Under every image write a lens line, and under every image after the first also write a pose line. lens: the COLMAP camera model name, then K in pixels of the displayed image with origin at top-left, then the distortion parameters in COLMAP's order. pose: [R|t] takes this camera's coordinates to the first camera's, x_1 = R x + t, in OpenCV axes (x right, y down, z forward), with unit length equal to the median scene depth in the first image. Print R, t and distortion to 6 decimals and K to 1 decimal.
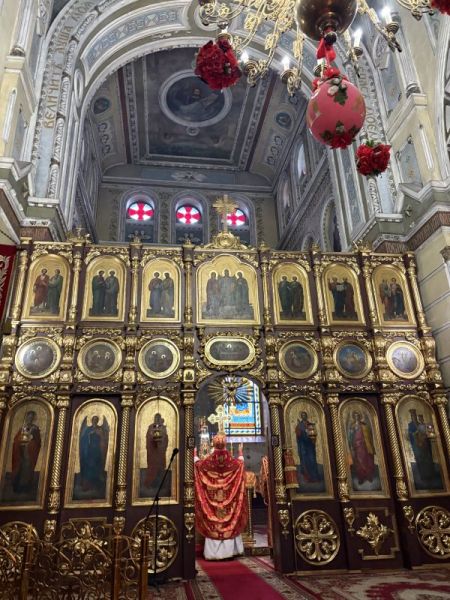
lens RADIAL K [[451.4, 0, 220.3], [0, 451.4, 288.7], [0, 0, 1]] dist [0.026218, -0.044369]
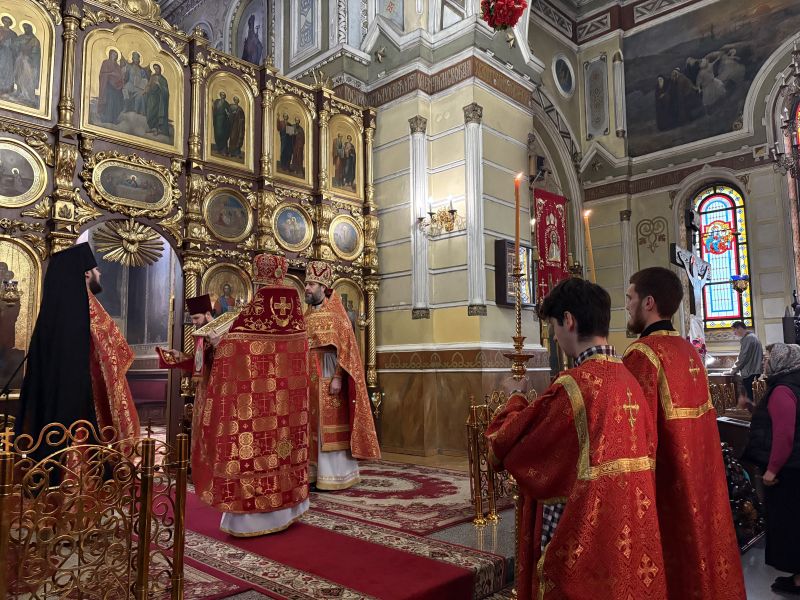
lens RADIAL K [[601.8, 0, 405.0], [0, 601.8, 295.0], [0, 0, 1]] dist [0.026218, -0.044369]
pose [[0.770446, 0.091232, 0.630943, -0.209014], [-0.262089, 0.947528, 0.183029, 0.025259], [-0.581139, -0.306377, 0.753930, 0.061062]]
